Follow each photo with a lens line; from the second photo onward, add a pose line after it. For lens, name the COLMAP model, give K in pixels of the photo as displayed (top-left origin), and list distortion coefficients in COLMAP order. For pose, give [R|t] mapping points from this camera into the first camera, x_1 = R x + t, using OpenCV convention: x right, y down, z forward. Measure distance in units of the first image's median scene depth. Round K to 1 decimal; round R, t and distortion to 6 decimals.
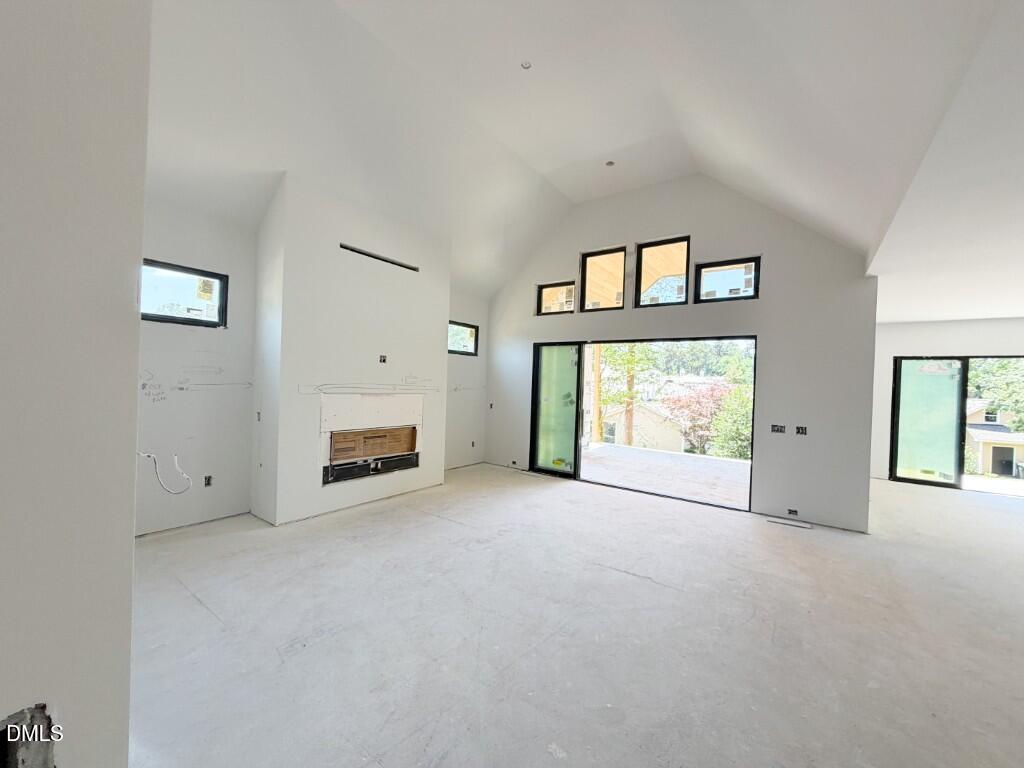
lens RADIAL K [[408.8, 0, 508.1], [0, 408.8, 383.8], [0, 0, 1]] dist [0.000118, -0.000021]
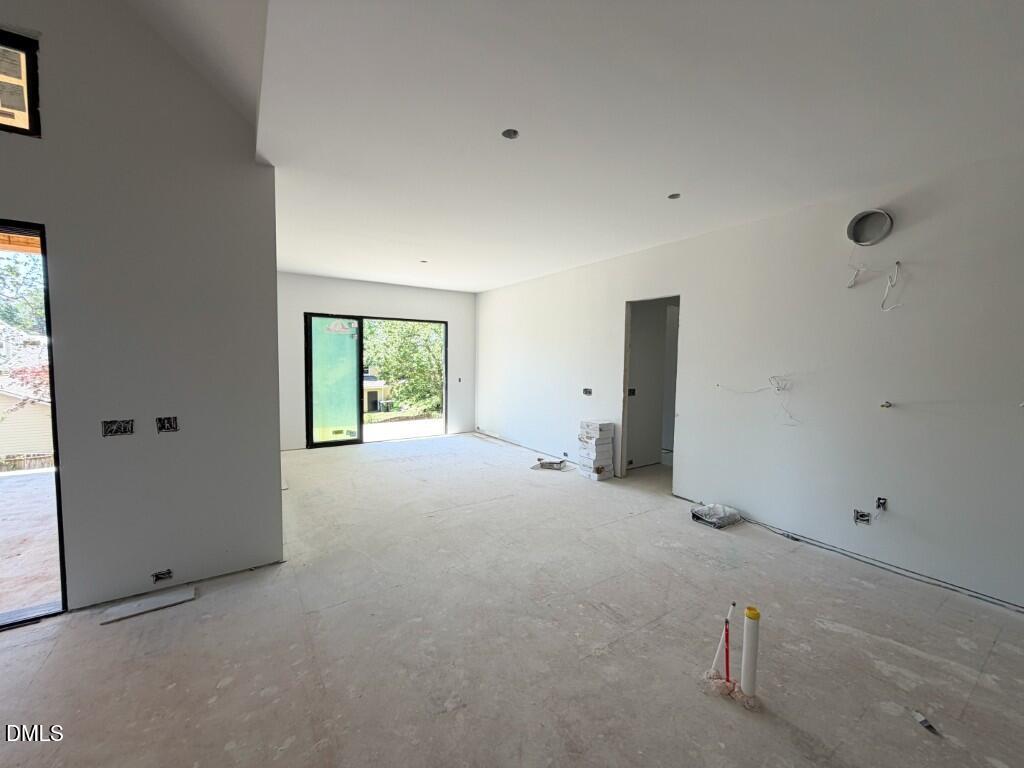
lens RADIAL K [[408.8, 0, 508.8], [0, 408.8, 382.9], [0, 0, 1]] dist [0.000118, -0.000021]
pose [[0.351386, -0.085815, 0.932289, 0.265241], [0.005574, 0.995964, 0.089575, 0.010437], [-0.936214, -0.026279, 0.350447, 0.276068]]
